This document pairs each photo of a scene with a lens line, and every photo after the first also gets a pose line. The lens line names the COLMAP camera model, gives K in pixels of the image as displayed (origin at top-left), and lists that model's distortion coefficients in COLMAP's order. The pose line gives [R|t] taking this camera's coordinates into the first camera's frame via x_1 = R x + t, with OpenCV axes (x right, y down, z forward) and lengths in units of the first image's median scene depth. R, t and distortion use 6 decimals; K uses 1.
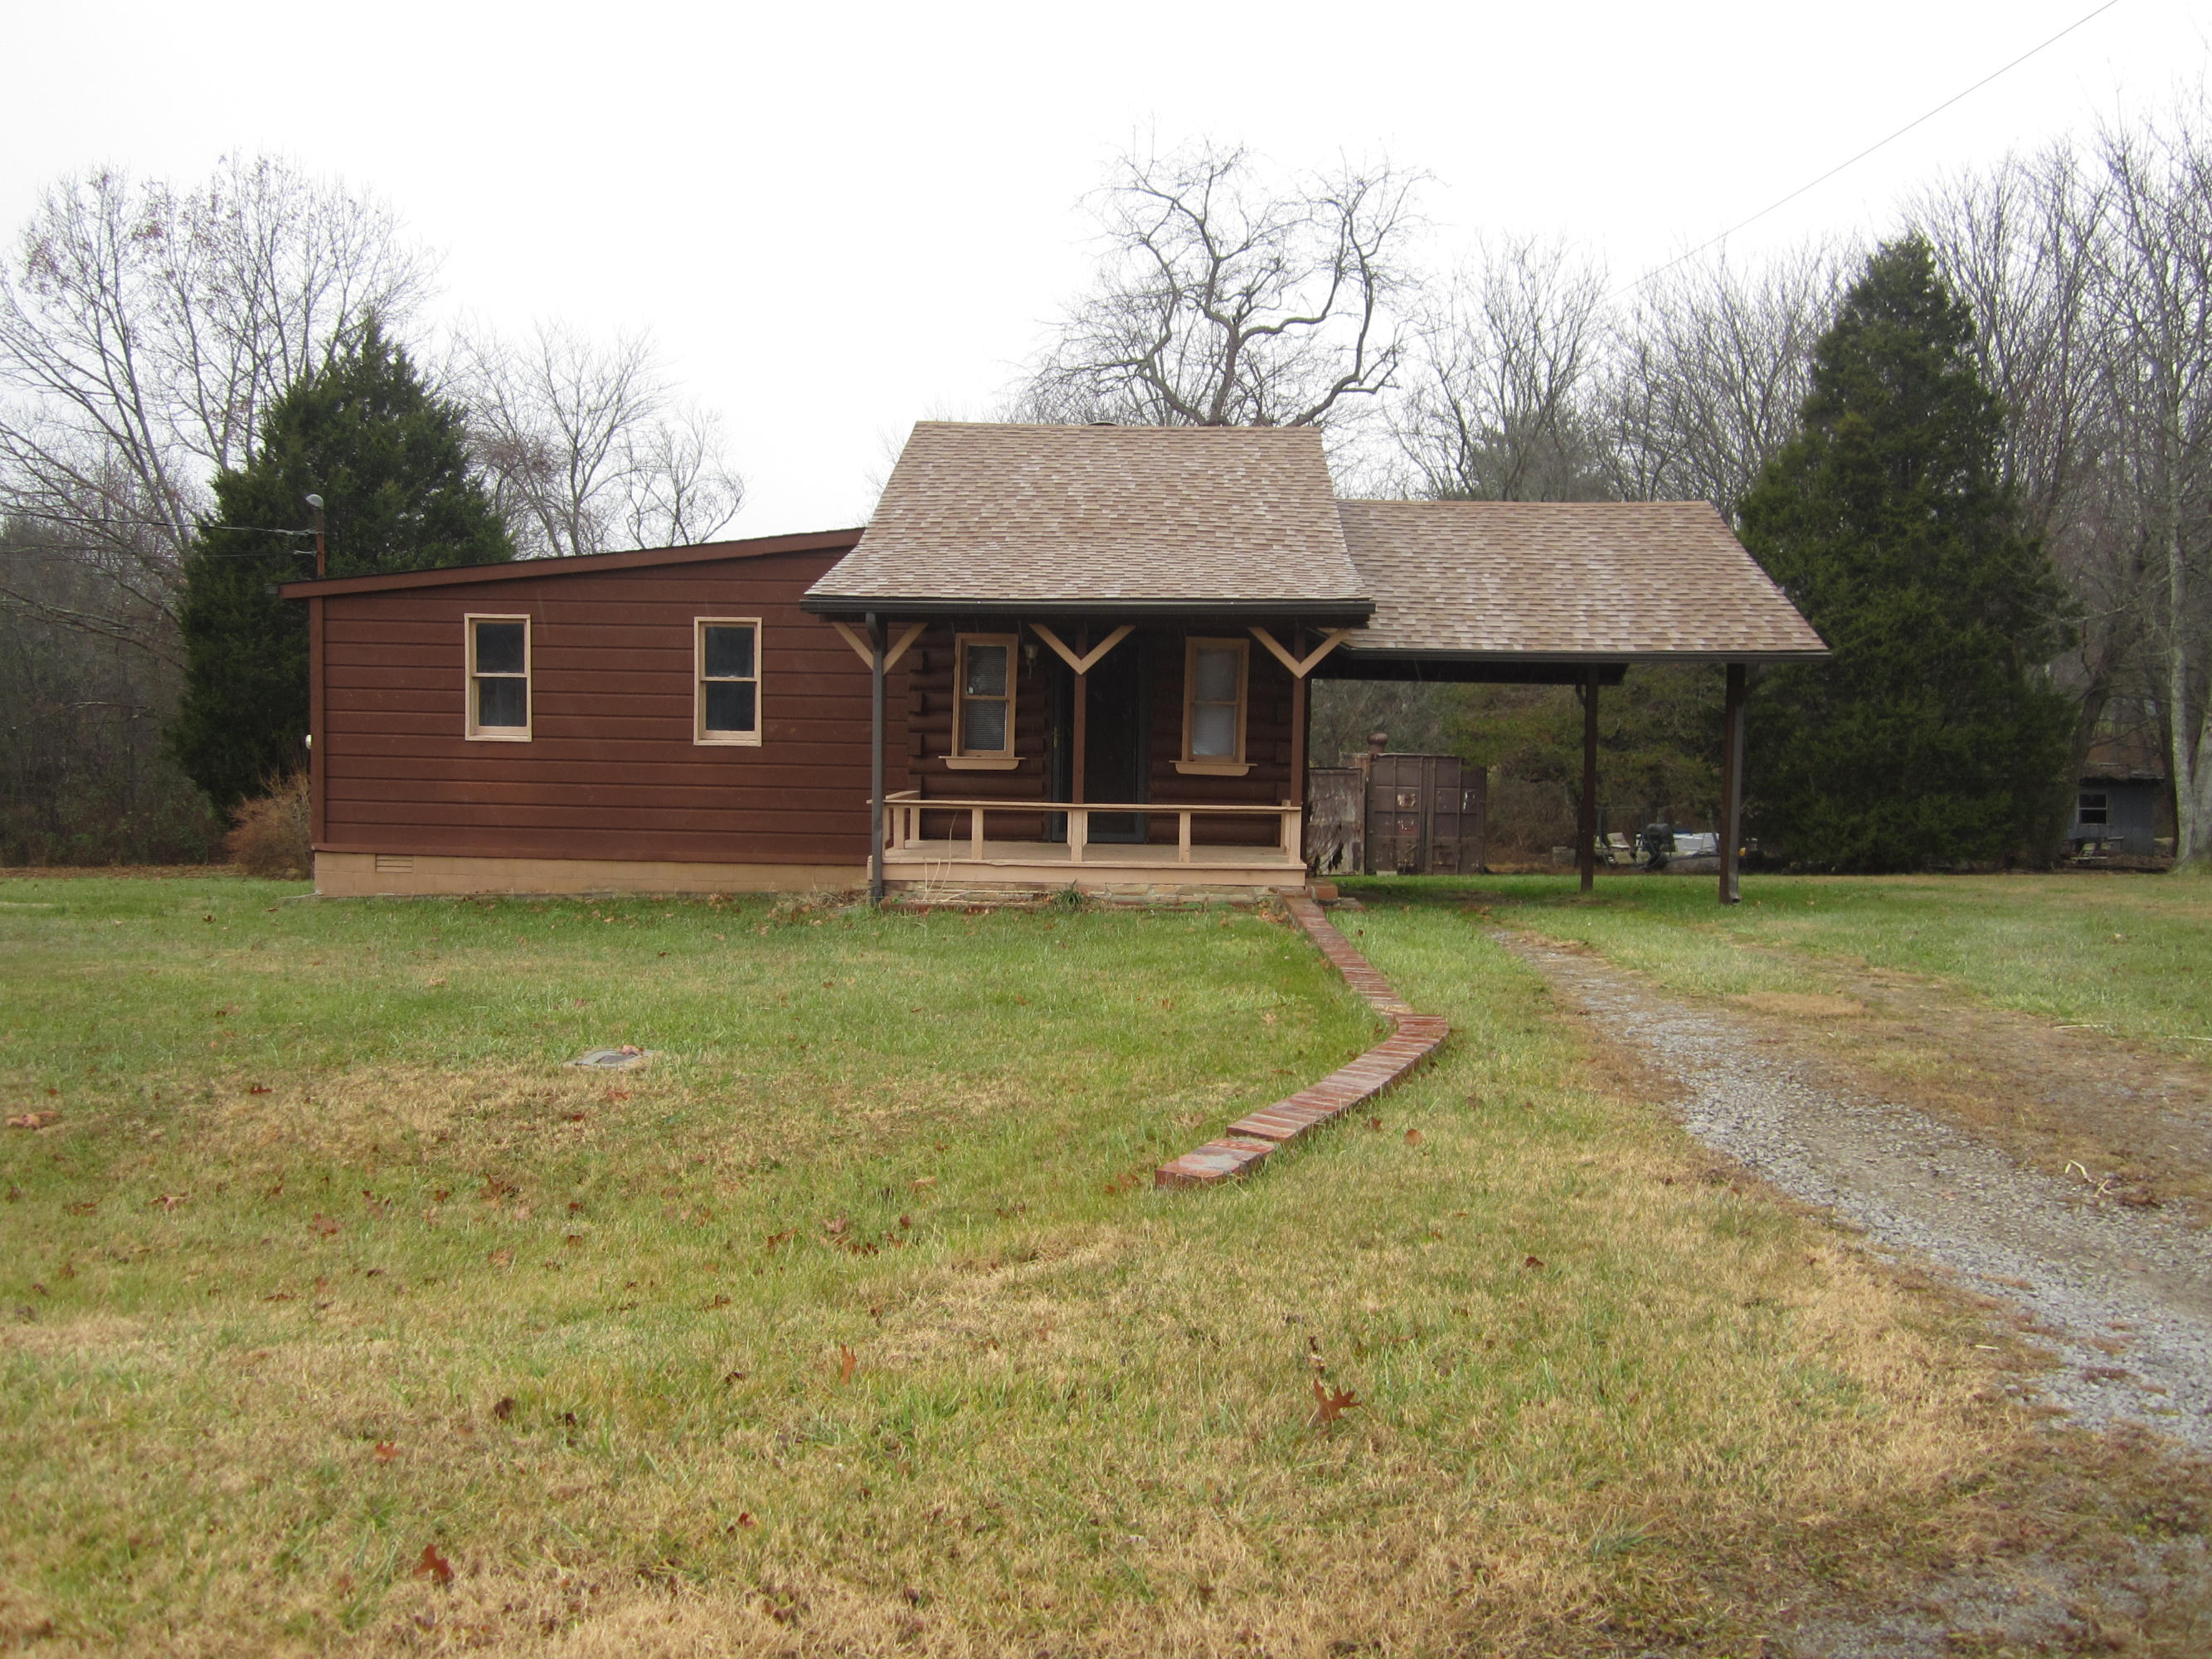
lens RADIAL K [[1802.4, 0, 1106.0], [0, 1802.4, 829.5], [0, 0, 1]] dist [-0.050996, 0.006084]
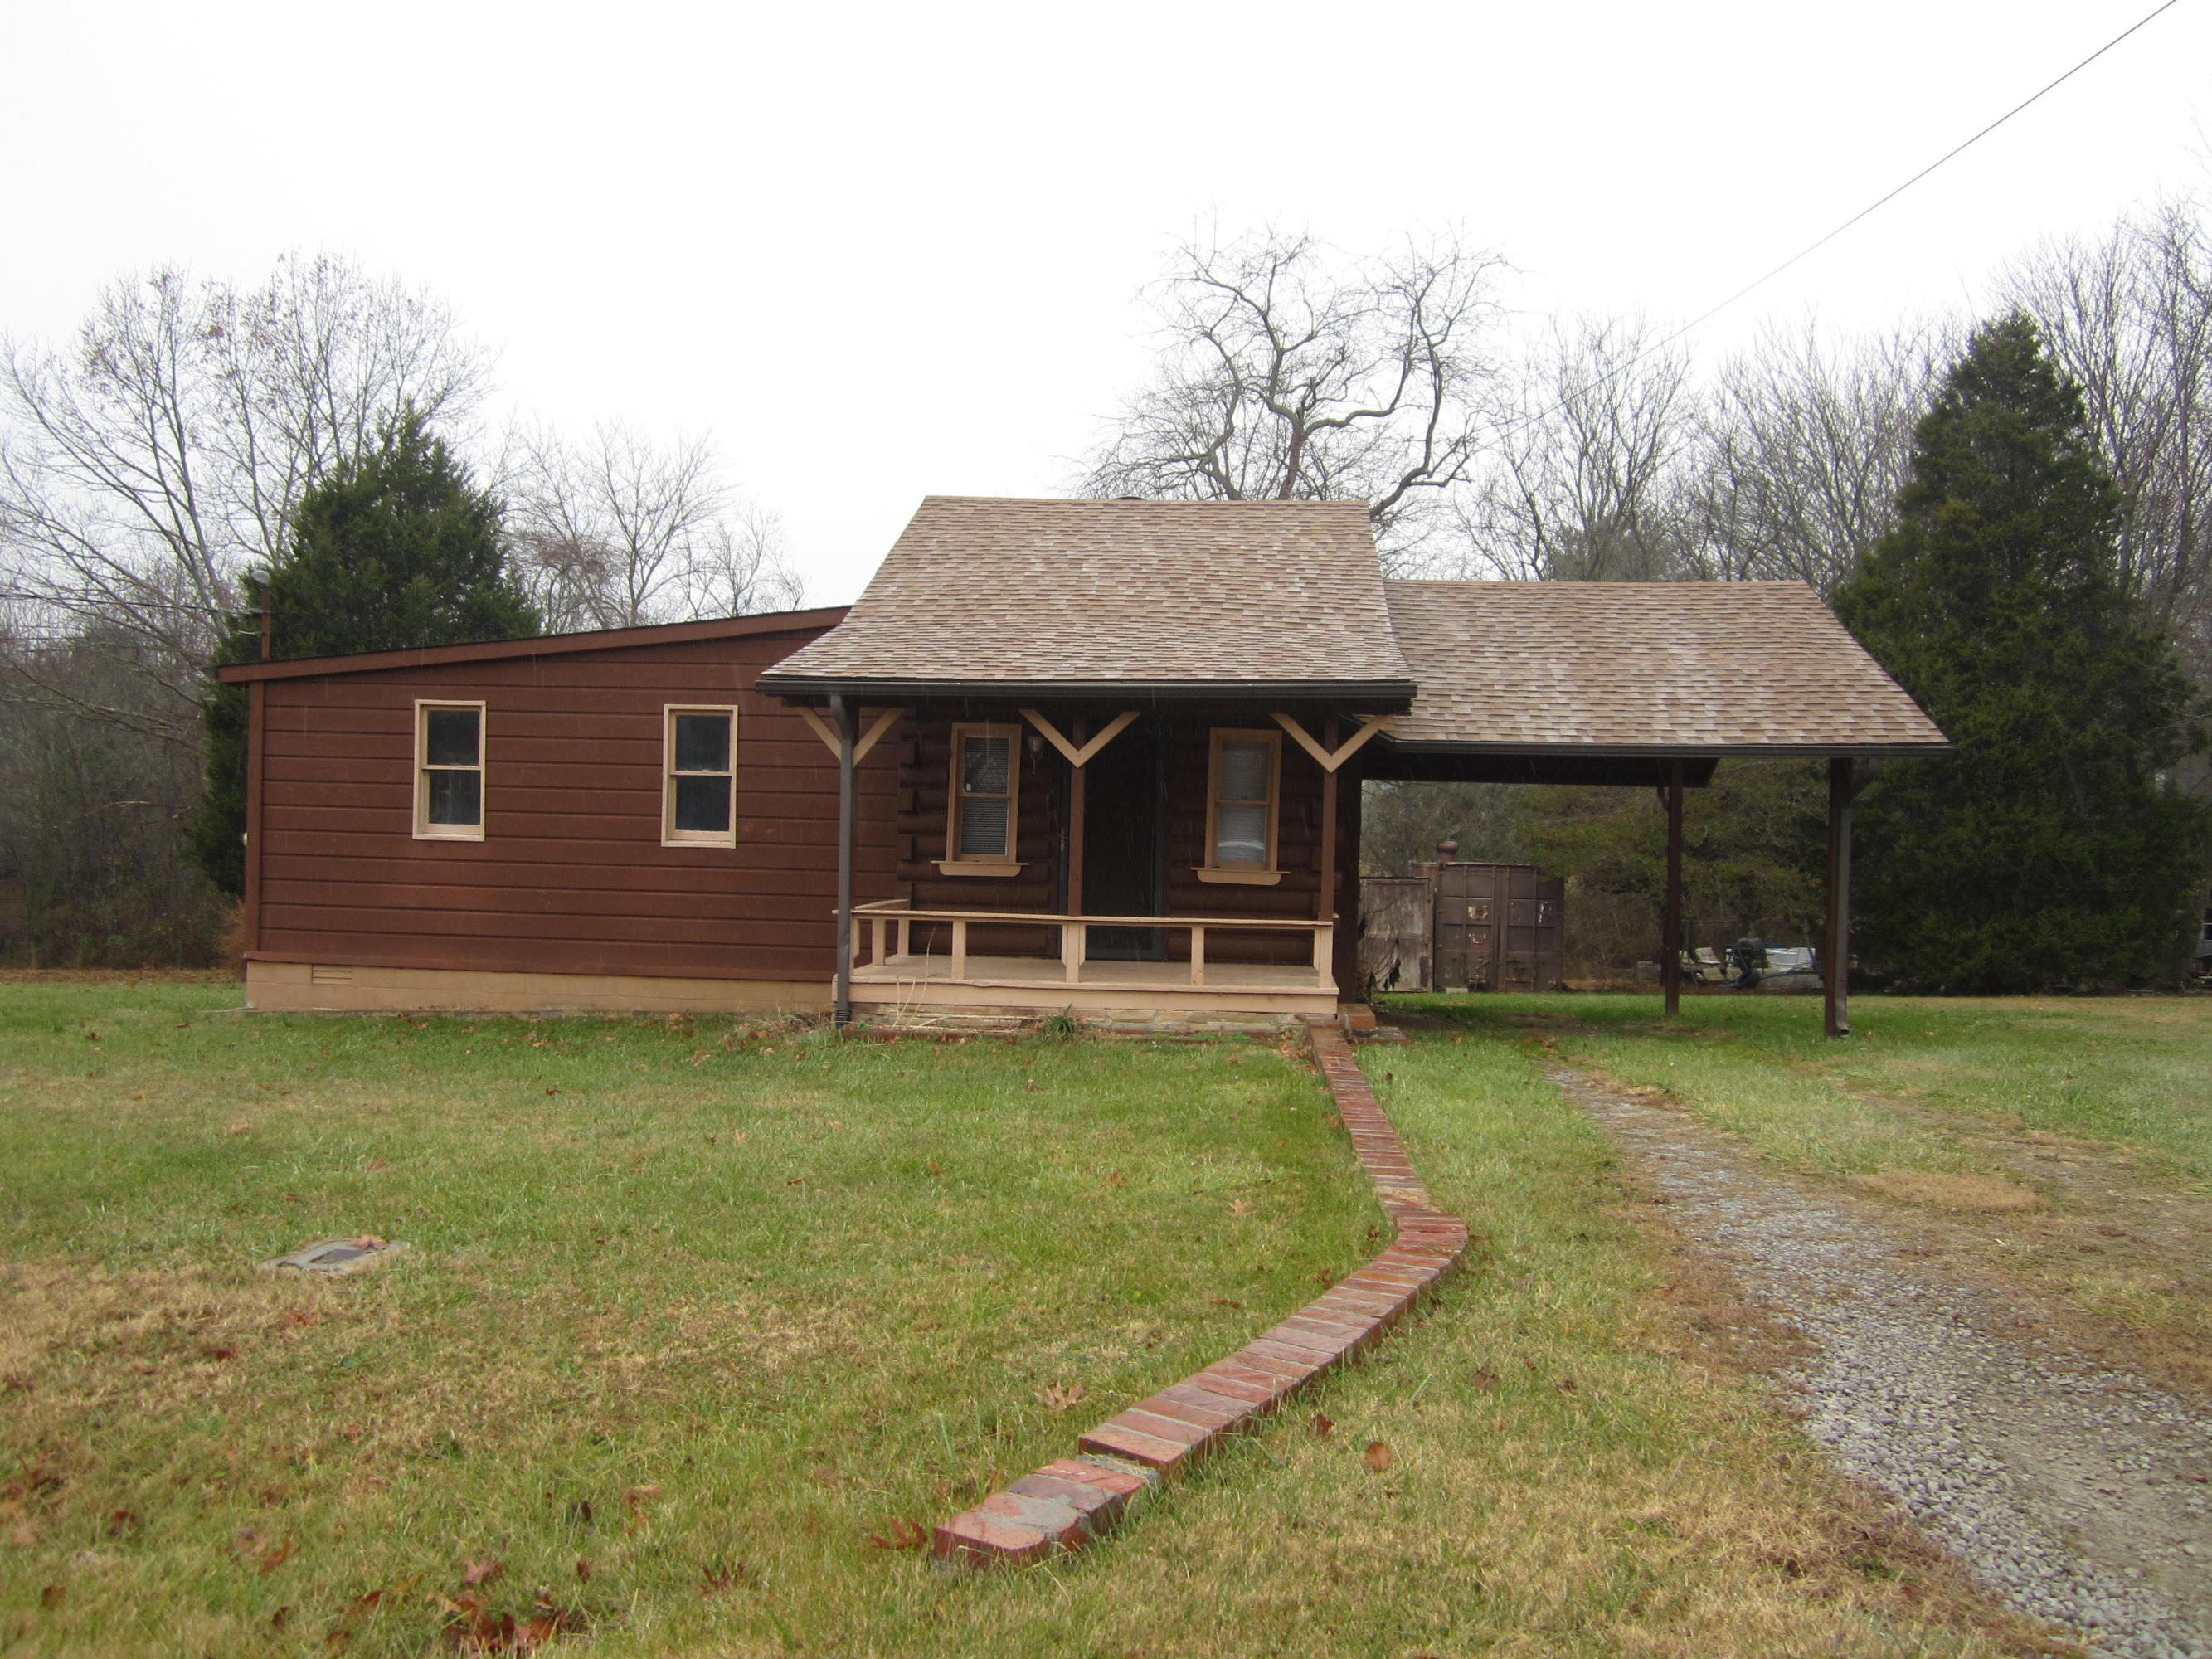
lens RADIAL K [[1802.4, 0, 1106.0], [0, 1802.4, 829.5], [0, 0, 1]] dist [-0.050996, 0.006084]
pose [[0.998950, 0.004963, -0.045542, 0.029421], [-0.007693, 0.998171, -0.059963, -0.002954], [0.045161, 0.060250, 0.997161, 0.101298]]
